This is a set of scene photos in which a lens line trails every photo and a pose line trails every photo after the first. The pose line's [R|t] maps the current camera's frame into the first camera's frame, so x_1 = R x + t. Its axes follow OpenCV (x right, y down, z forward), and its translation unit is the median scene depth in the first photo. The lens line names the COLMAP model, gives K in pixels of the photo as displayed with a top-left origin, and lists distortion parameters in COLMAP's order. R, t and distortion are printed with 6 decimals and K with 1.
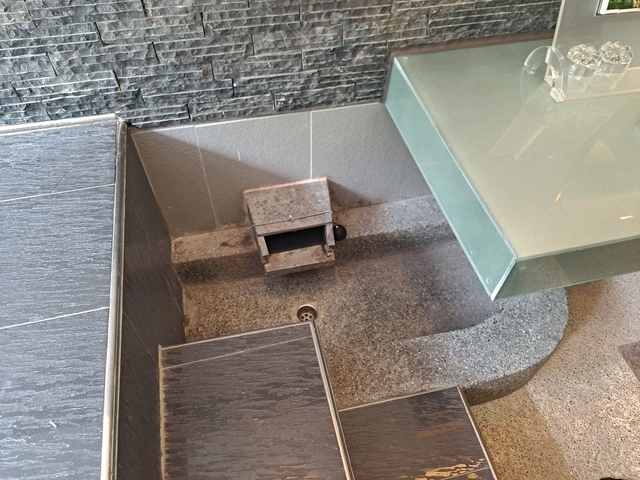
lens RADIAL K [[457.8, 0, 325.9], [0, 457.8, 242.3], [0, 0, 1]] dist [0.083334, -0.089975]
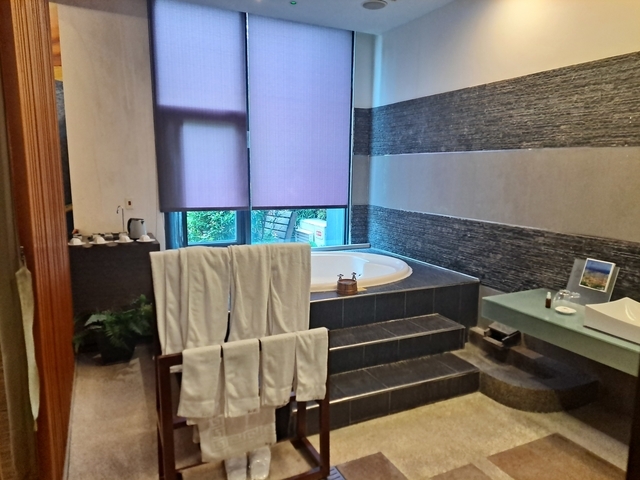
lens RADIAL K [[457.8, 0, 325.9], [0, 457.8, 242.3], [0, 0, 1]] dist [0.083334, -0.089975]
pose [[0.221689, 0.138744, -0.965196, 2.988286], [-0.772852, 0.628573, -0.087156, 0.873157], [0.594604, 0.765275, 0.246576, -0.975565]]
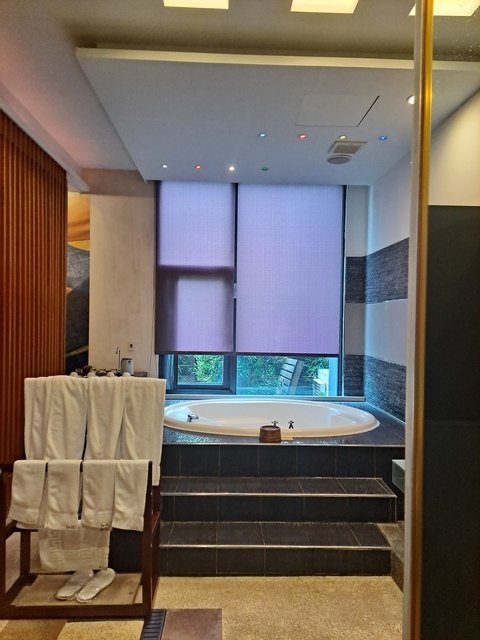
lens RADIAL K [[457.8, 0, 236.1], [0, 457.8, 322.2], [0, 0, 1]] dist [0.083334, -0.089975]
pose [[-0.205765, -0.016309, -0.978466, 3.112190], [-0.780860, 0.605397, 0.154119, -0.159977], [0.589846, 0.795757, -0.137305, -0.108713]]
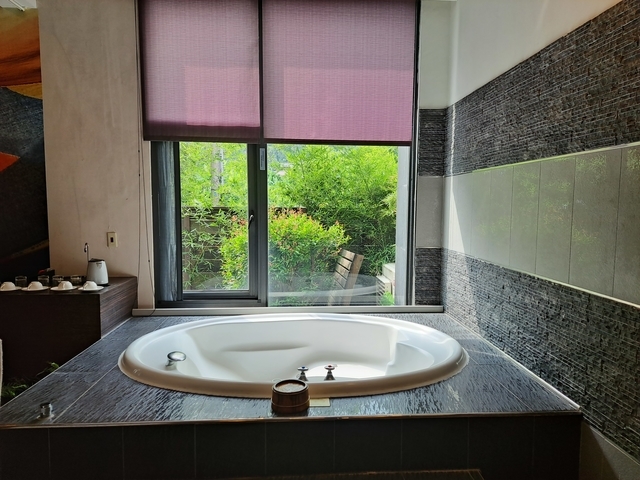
lens RADIAL K [[460.5, 0, 323.6], [0, 460.5, 241.5], [0, 0, 1]] dist [0.106241, -0.124019]
pose [[-0.171525, 0.061285, -0.983272, 1.629763], [-0.780200, 0.600971, 0.173558, -0.193174], [0.601554, 0.796918, -0.055267, -0.096627]]
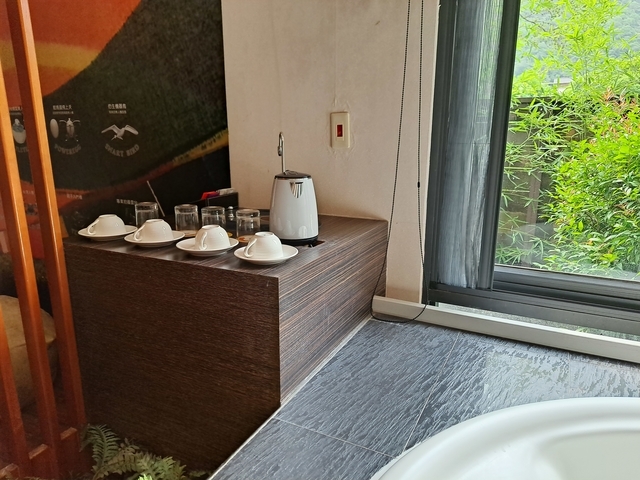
lens RADIAL K [[460.5, 0, 323.6], [0, 460.5, 241.5], [0, 0, 1]] dist [0.106241, -0.124019]
pose [[-0.639662, 0.157759, -0.752293, -0.377841], [-0.613231, 0.485353, 0.623202, 0.943632], [0.463443, 0.859968, -0.213719, -0.665536]]
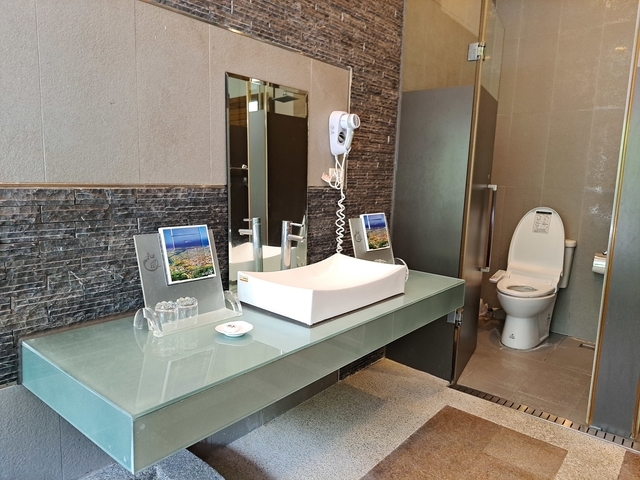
lens RADIAL K [[457.8, 0, 325.9], [0, 457.8, 242.3], [0, 0, 1]] dist [0.083334, -0.089975]
pose [[0.799174, -0.078441, 0.595960, 0.077034], [0.458756, 0.720236, -0.520388, 0.430004], [-0.388412, 0.689281, 0.611578, -0.250098]]
